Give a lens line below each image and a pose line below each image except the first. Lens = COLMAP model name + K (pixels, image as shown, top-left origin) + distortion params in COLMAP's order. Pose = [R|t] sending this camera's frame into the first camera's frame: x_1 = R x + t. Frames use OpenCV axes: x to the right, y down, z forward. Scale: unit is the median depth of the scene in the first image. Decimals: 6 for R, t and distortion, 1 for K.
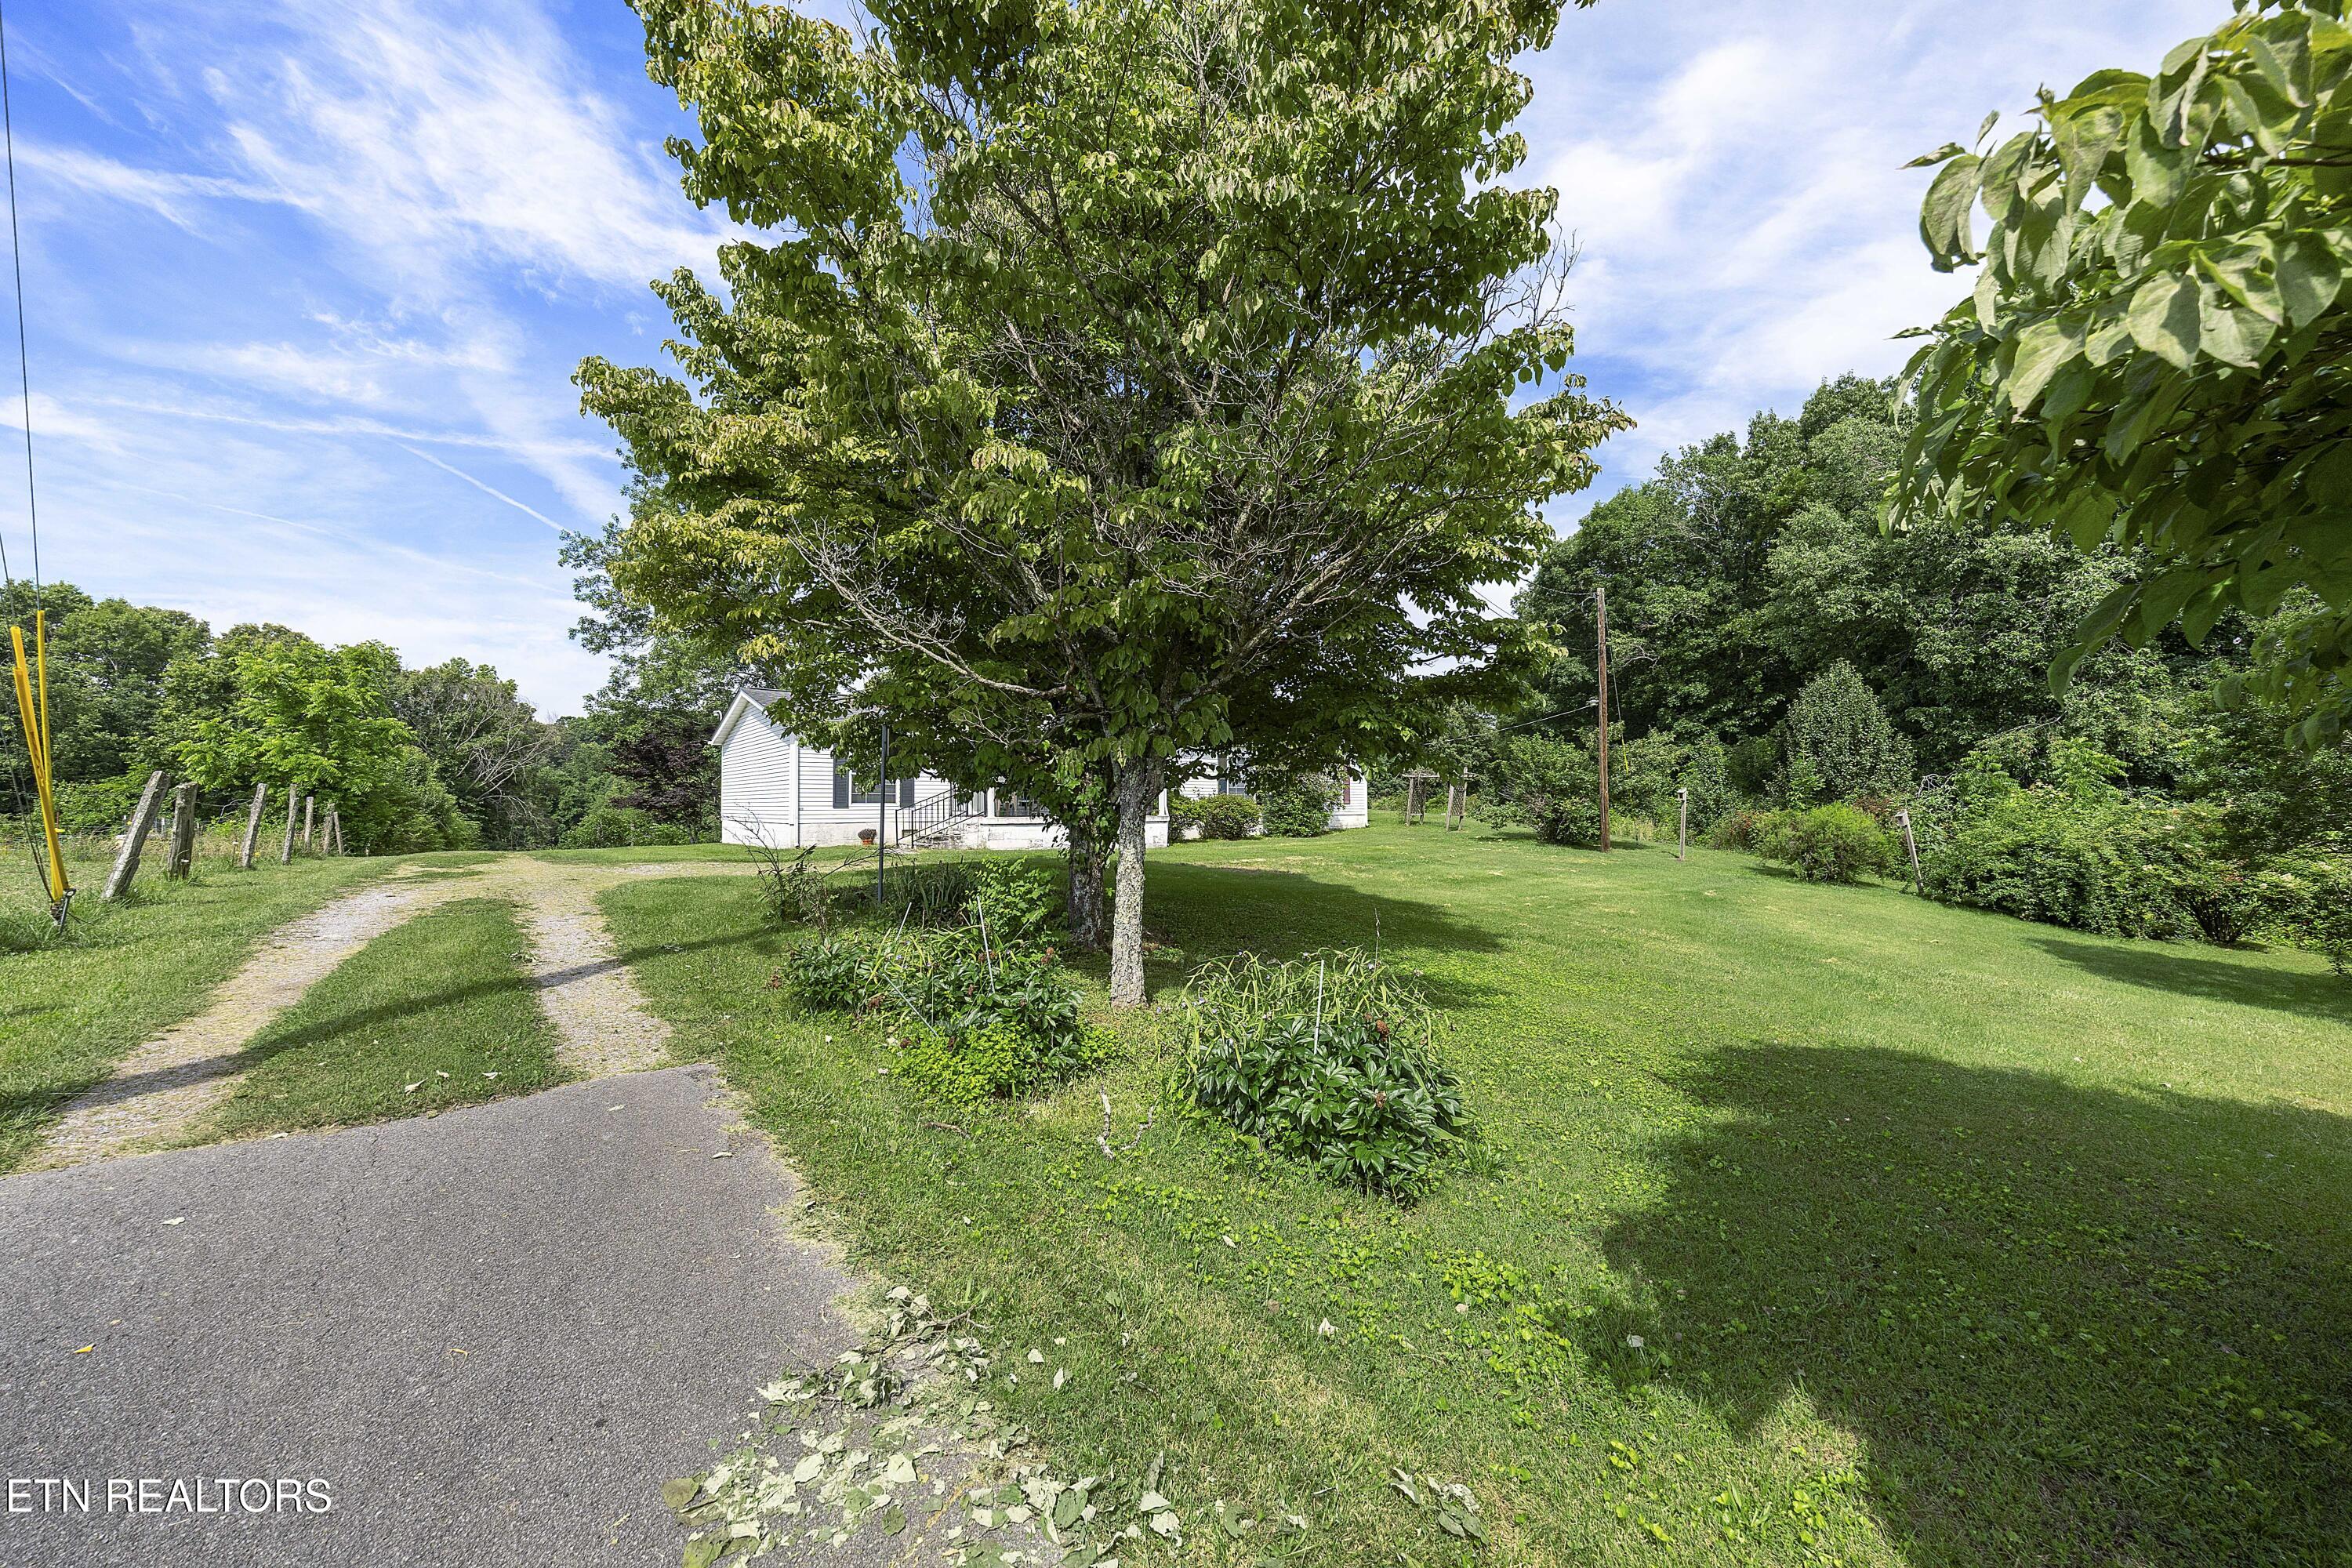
lens RADIAL K [[943.0, 0, 1190.9], [0, 943.0, 760.6], [0, 0, 1]] dist [0.016286, -0.000877]
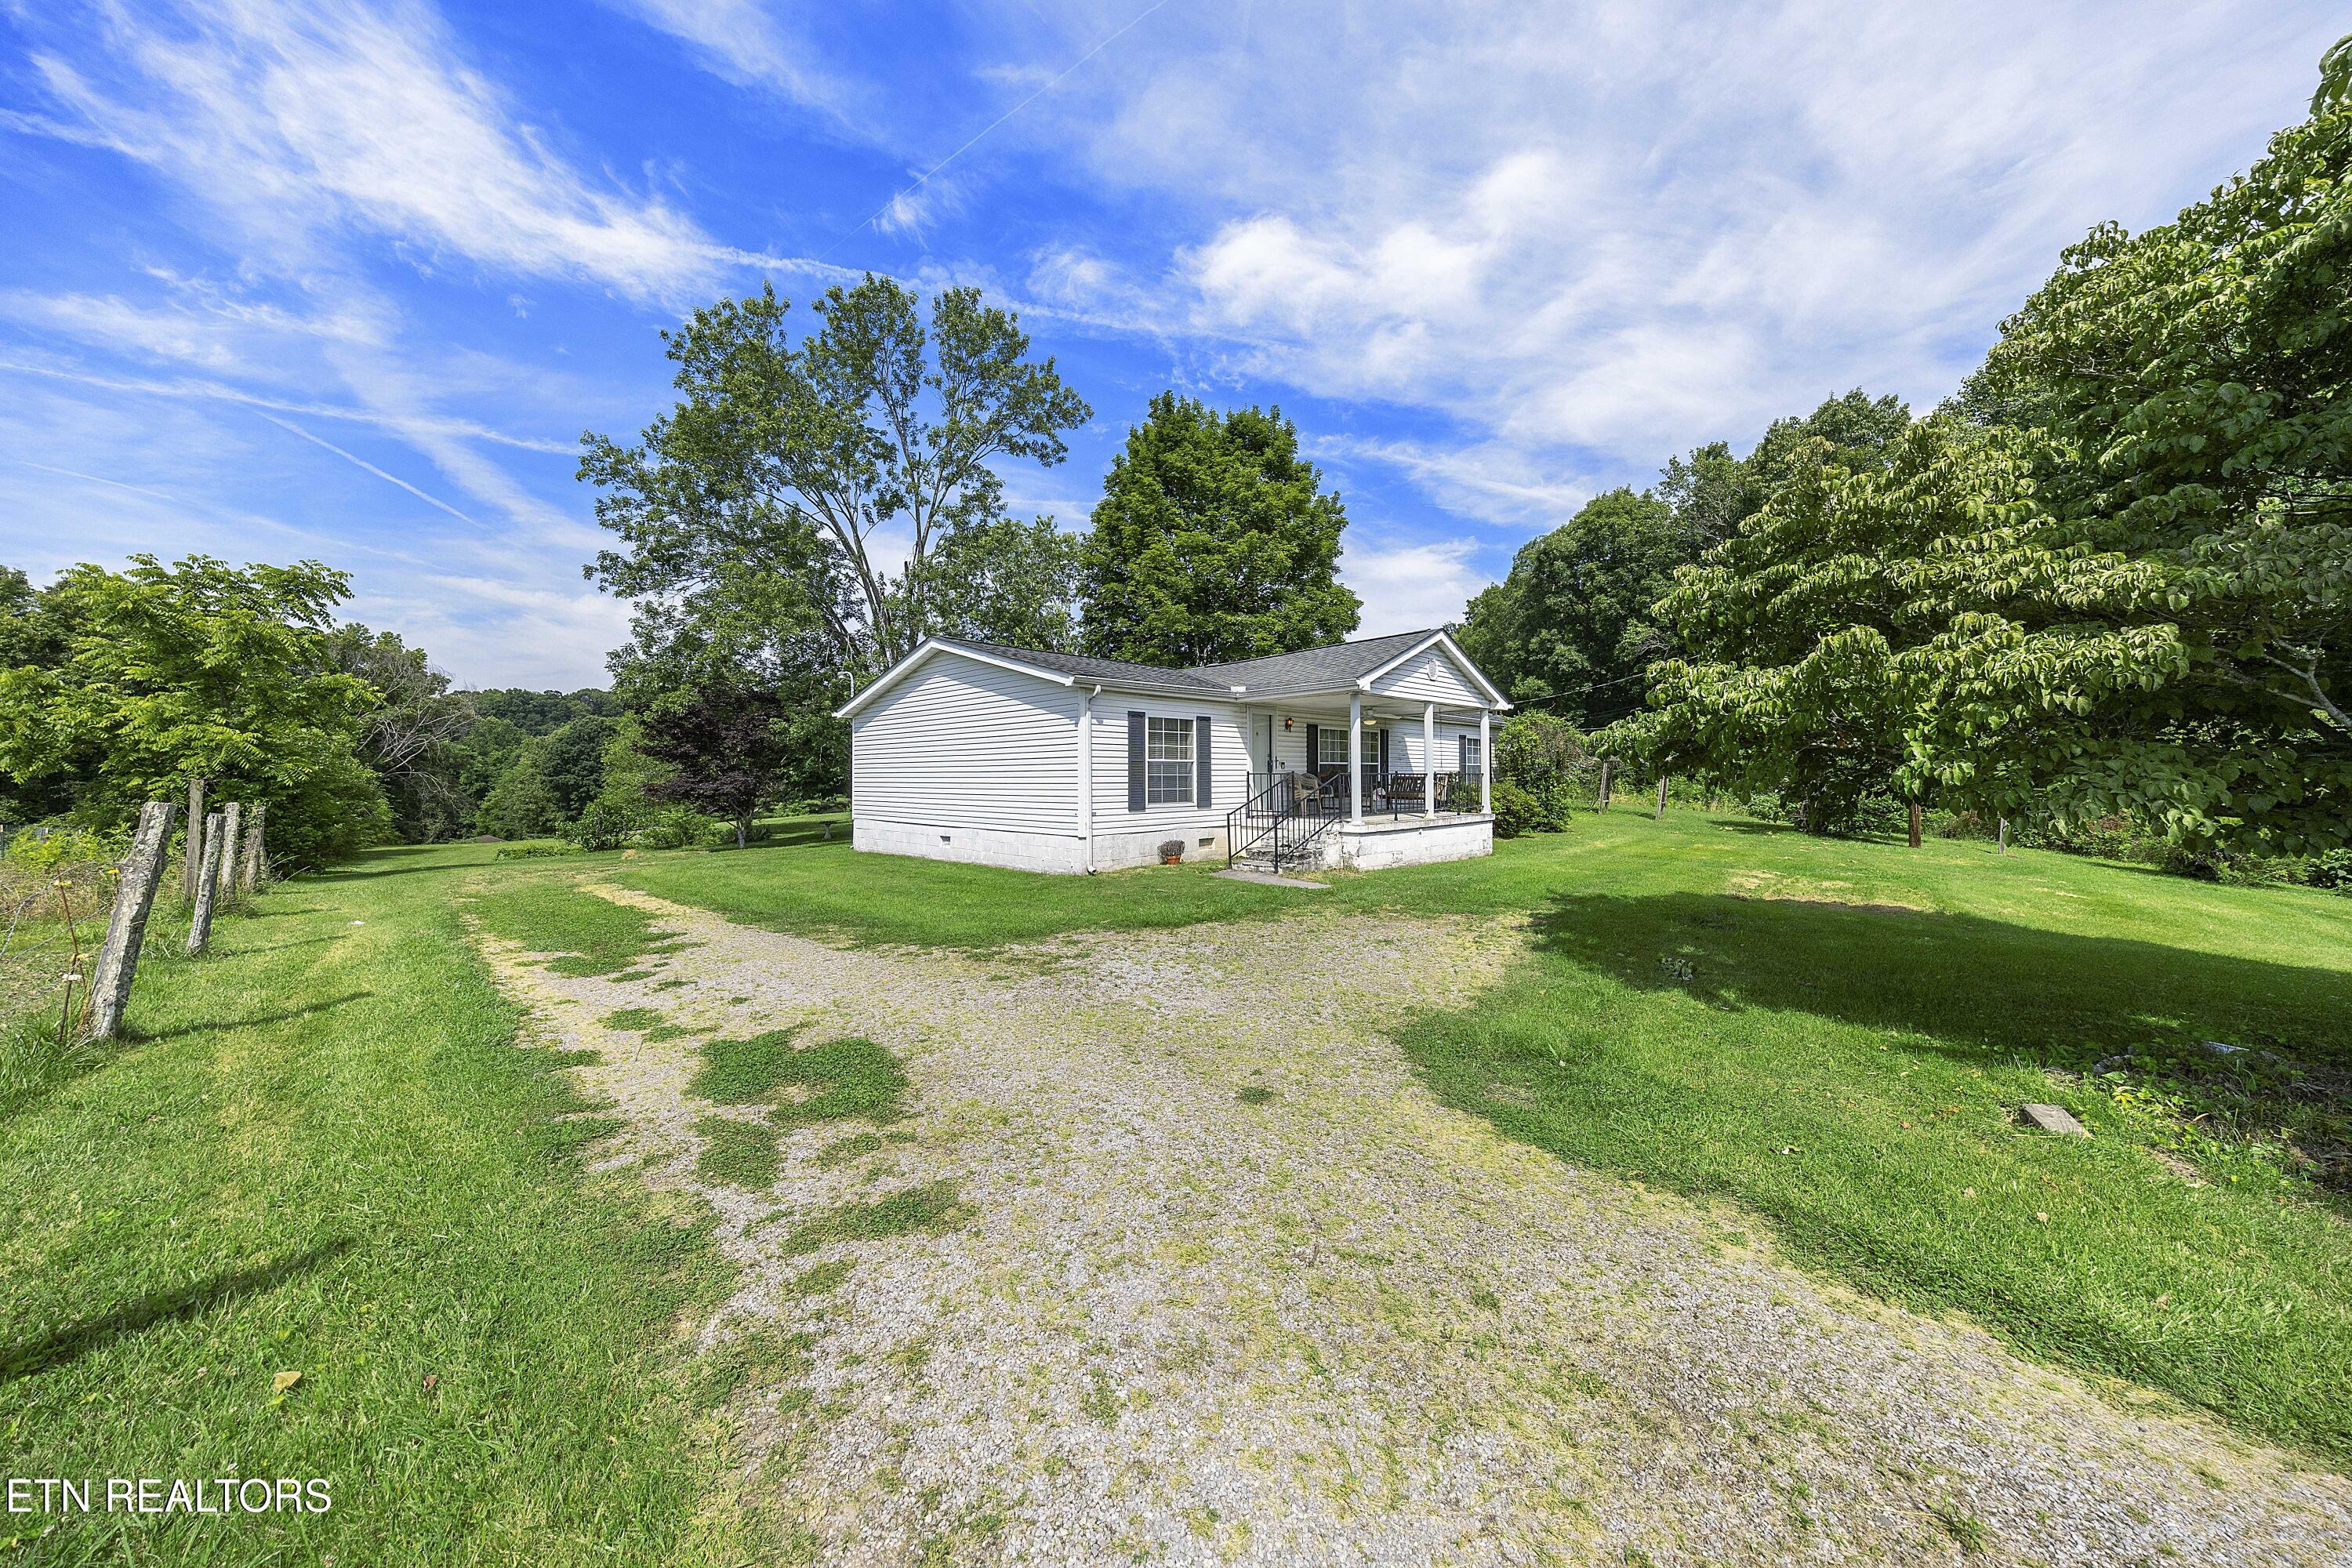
lens RADIAL K [[813.2, 0, 1196.0], [0, 813.2, 769.6], [0, 0, 1]] dist [0.007512, 0.000562]
pose [[0.988237, 0.000714, 0.152925, -0.084149], [-0.006315, 0.999327, 0.036144, -0.000281], [-0.152797, -0.036685, 0.987577, 0.083801]]
